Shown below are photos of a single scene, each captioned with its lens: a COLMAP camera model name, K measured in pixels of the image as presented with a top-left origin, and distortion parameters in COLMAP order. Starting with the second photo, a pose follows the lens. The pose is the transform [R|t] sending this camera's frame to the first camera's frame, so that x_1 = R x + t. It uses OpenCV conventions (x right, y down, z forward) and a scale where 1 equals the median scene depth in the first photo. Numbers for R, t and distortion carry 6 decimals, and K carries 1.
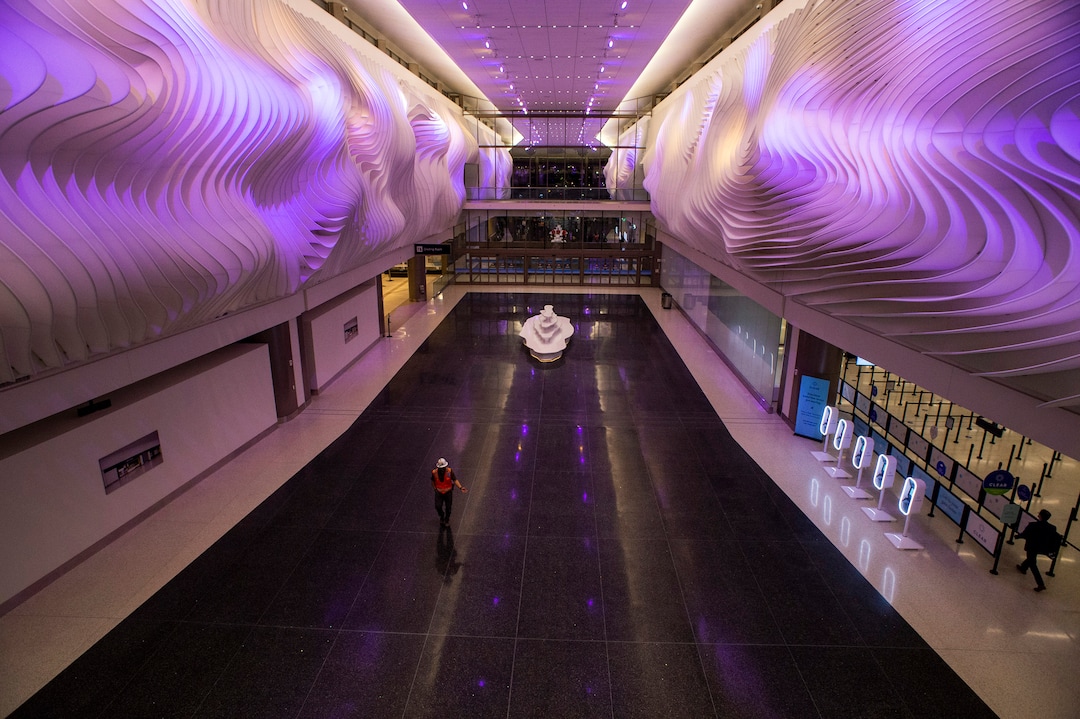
lens RADIAL K [[619.4, 0, 537.9], [0, 619.4, 343.1], [0, 0, 1]] dist [-0.002794, -0.000215]
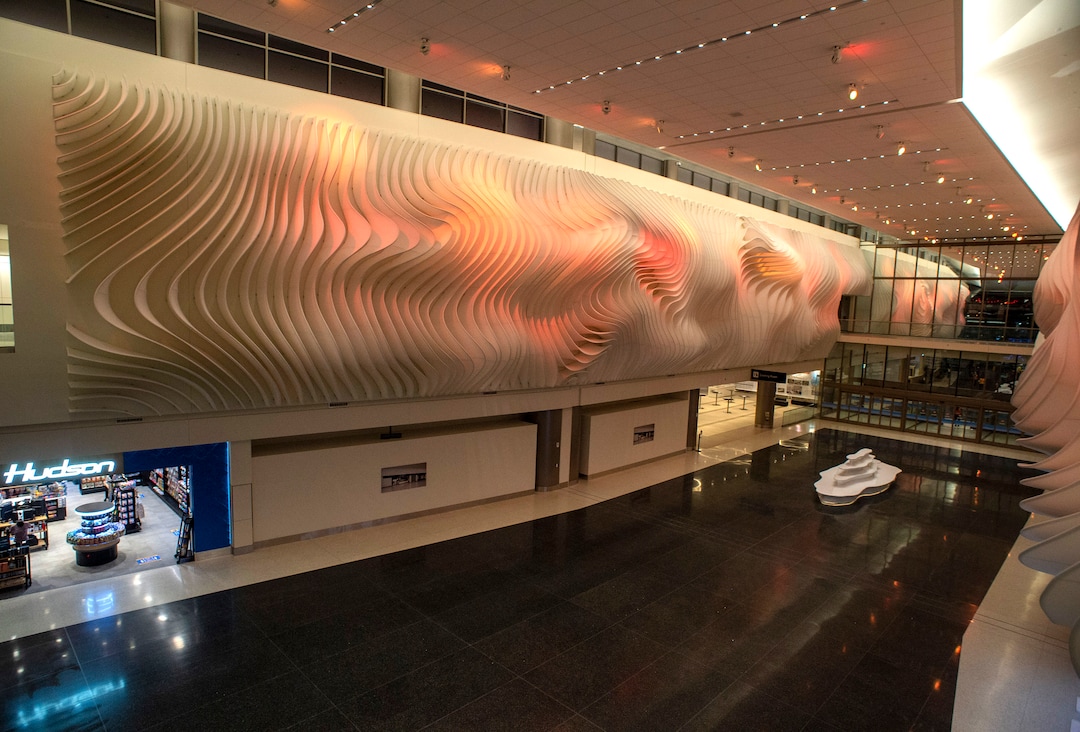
lens RADIAL K [[634.3, 0, 540.0], [0, 634.3, 366.0], [0, 0, 1]] dist [-0.022177, -0.000030]
pose [[0.752909, 0.091371, -0.651751, 0.346572], [-0.200373, 0.975126, -0.094766, 0.004725], [0.626880, 0.201944, 0.752489, 0.000797]]
